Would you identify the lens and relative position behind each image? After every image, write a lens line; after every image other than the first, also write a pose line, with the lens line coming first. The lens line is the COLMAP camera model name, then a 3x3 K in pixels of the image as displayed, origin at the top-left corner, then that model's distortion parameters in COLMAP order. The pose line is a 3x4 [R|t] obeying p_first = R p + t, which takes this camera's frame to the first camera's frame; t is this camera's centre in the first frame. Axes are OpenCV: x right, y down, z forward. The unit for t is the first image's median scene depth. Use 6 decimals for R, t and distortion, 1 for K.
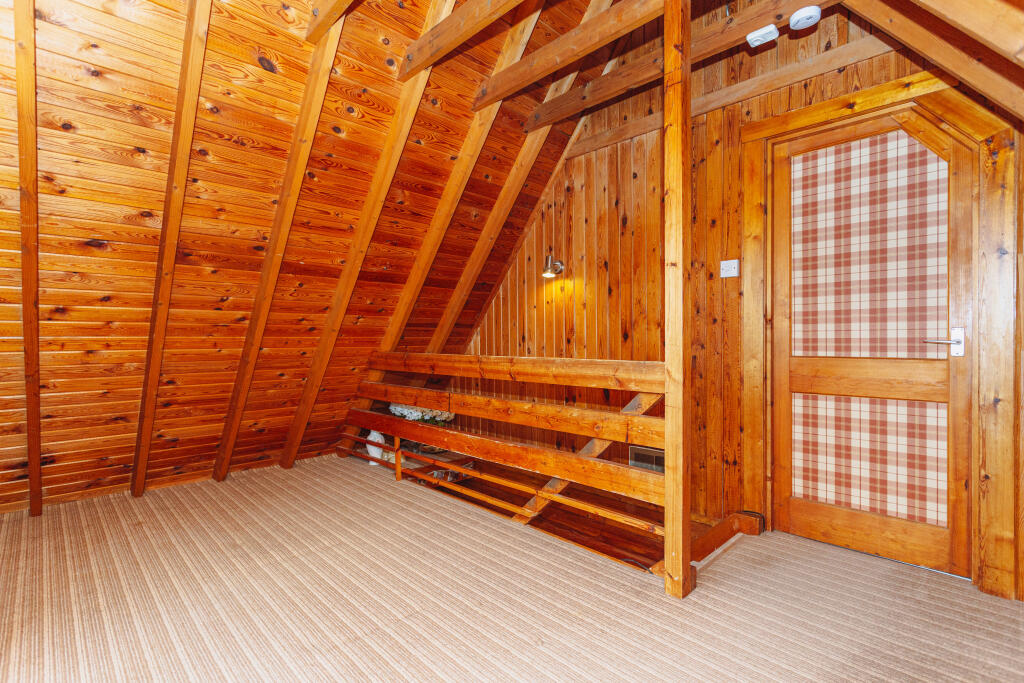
lens RADIAL K [[497.7, 0, 511.7], [0, 497.7, 345.5], [0, 0, 1]] dist [-0.000739, 0.000296]
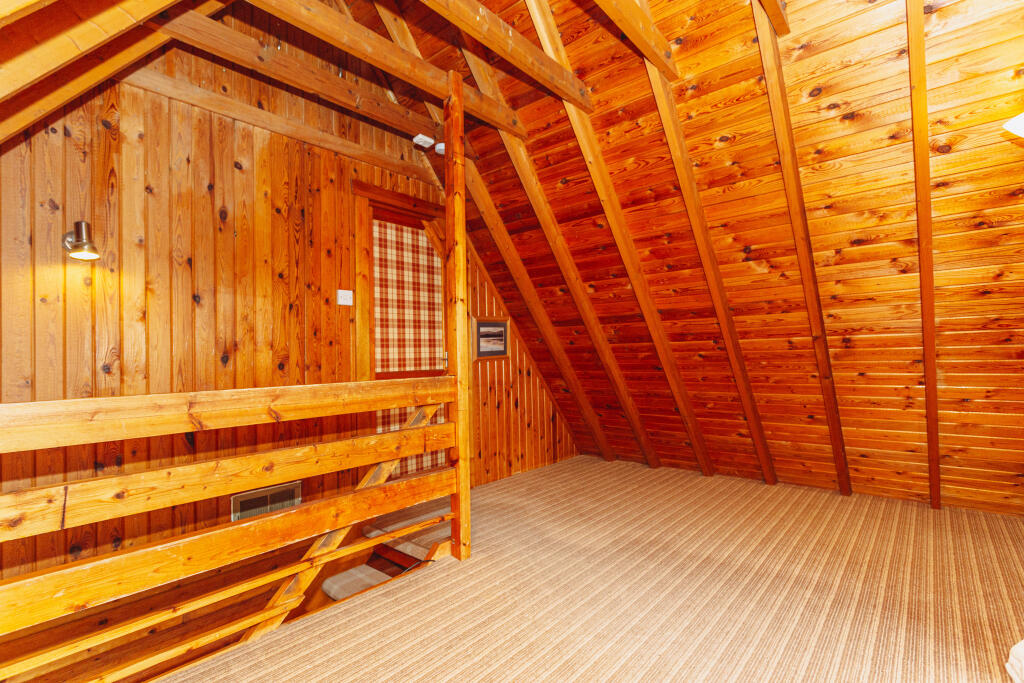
lens RADIAL K [[497.7, 0, 511.7], [0, 497.7, 345.5], [0, 0, 1]] dist [-0.000739, 0.000296]
pose [[-0.105104, 0.023968, 0.994172, -0.765207], [0.034937, 0.999181, -0.020396, -0.010394], [-0.993847, 0.032590, -0.105856, 0.791515]]
